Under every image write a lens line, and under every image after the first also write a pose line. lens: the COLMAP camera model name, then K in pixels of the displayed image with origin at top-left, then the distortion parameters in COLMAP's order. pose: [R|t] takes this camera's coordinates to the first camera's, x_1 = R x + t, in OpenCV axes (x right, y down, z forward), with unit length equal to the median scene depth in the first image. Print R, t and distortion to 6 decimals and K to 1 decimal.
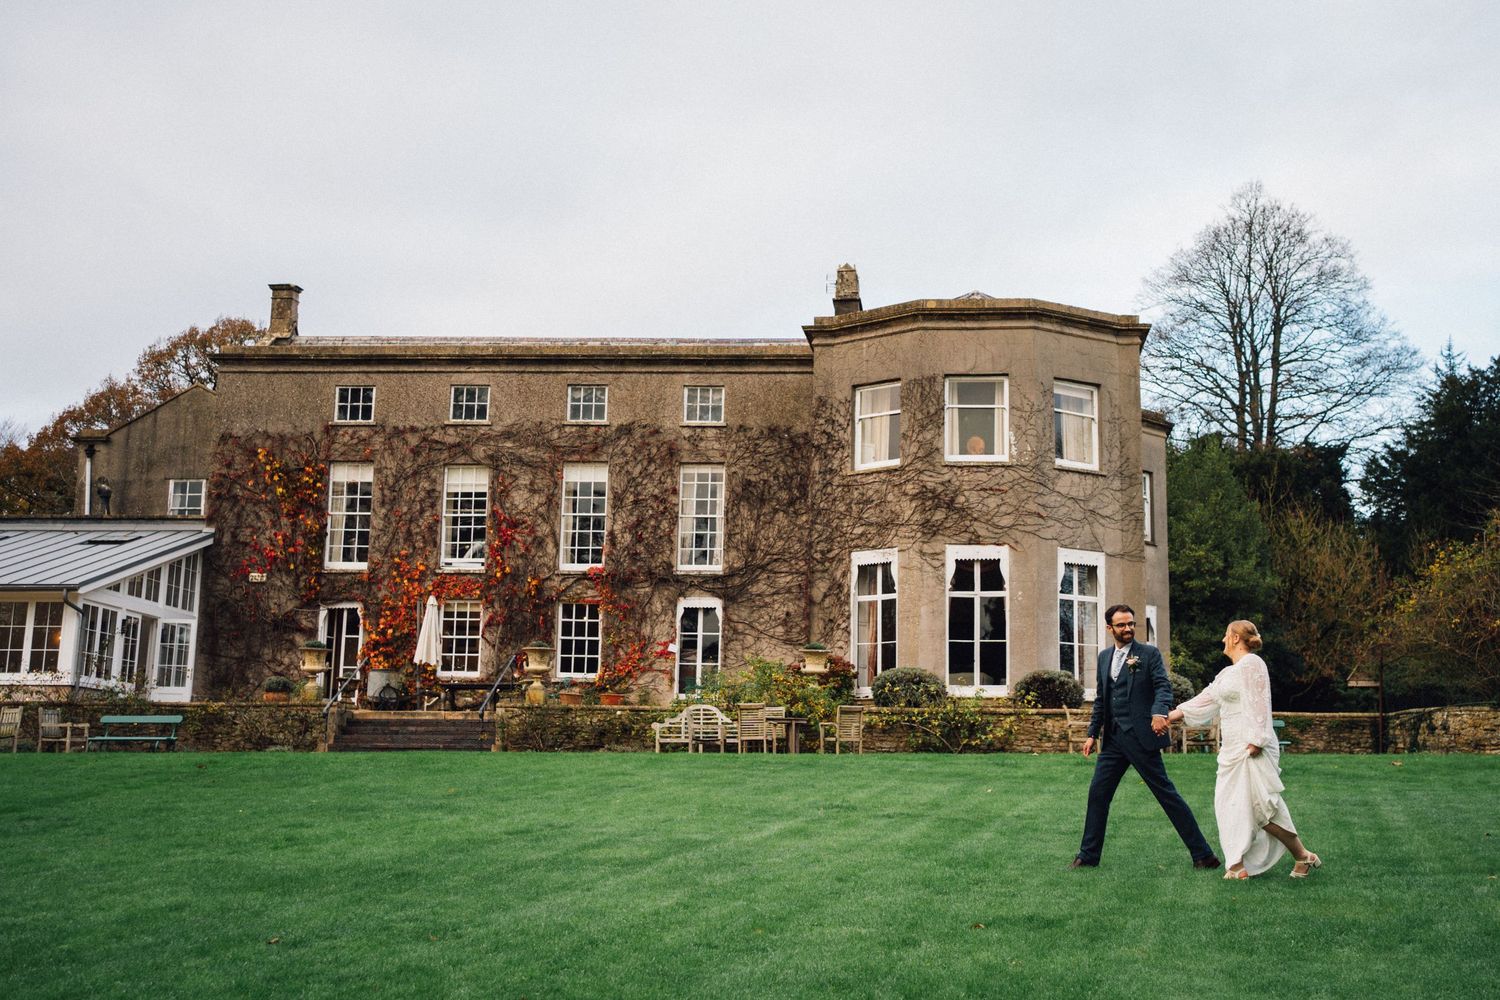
lens RADIAL K [[1840.8, 0, 750.0], [0, 1840.8, 500.0], [0, 0, 1]] dist [-0.055009, -0.000589]
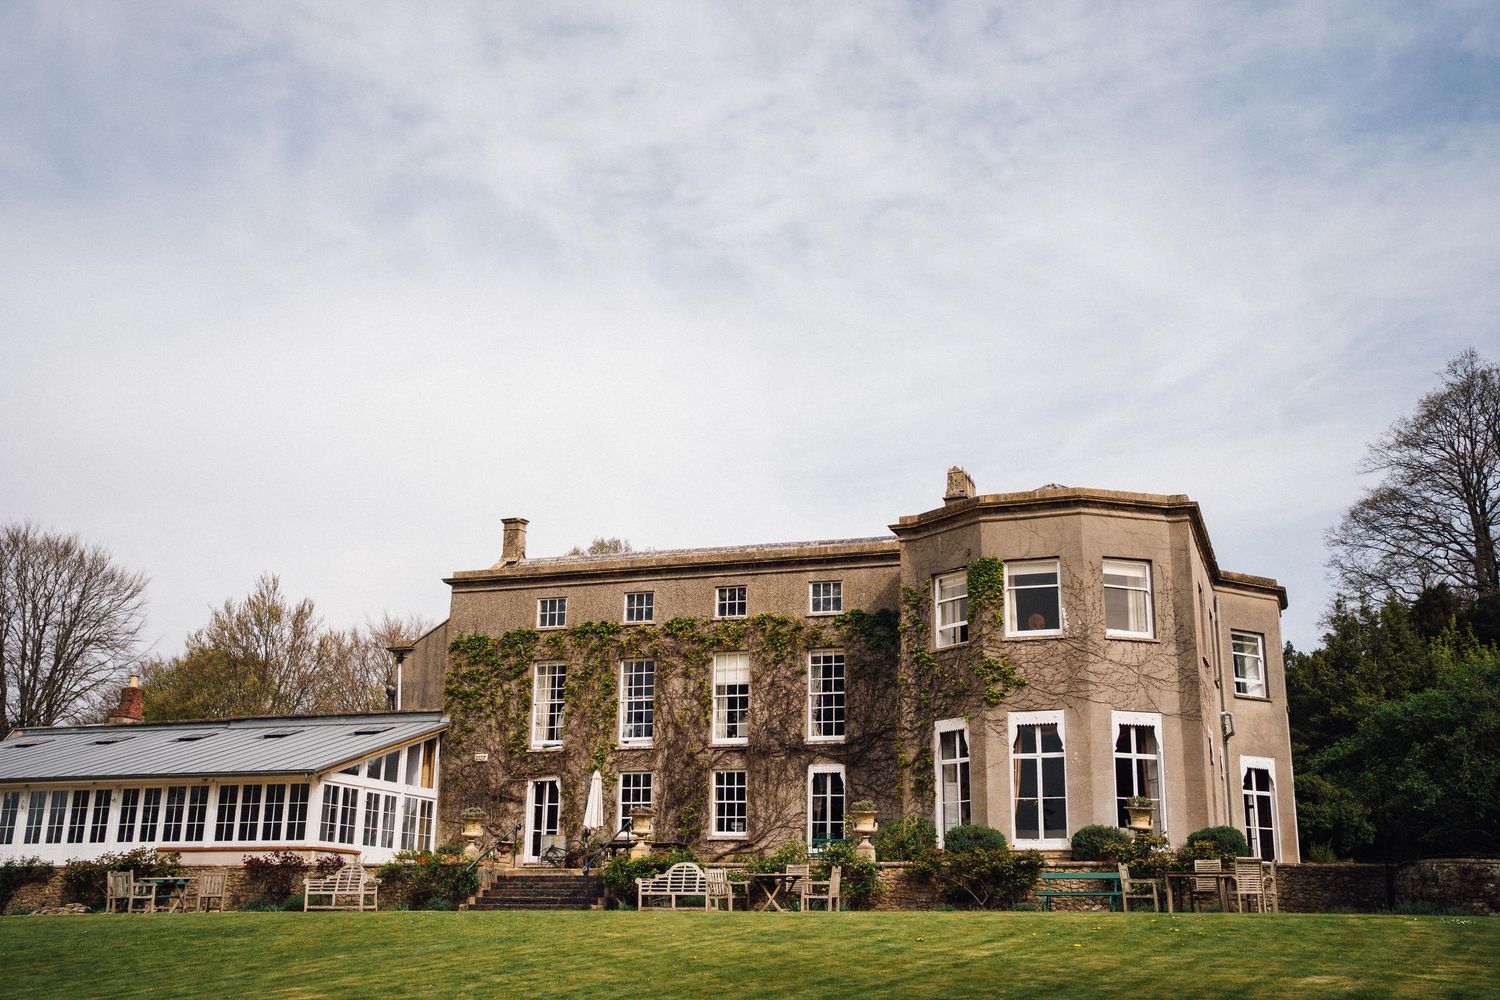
lens RADIAL K [[1593.5, 0, 750.0], [0, 1593.5, 500.0], [0, 0, 1]] dist [-0.041017, 0.170078]
pose [[0.956714, -0.074189, -0.281414, 0.221451], [0.044221, 0.992792, -0.111391, -0.002602], [0.287649, 0.094125, 0.953099, 0.015436]]
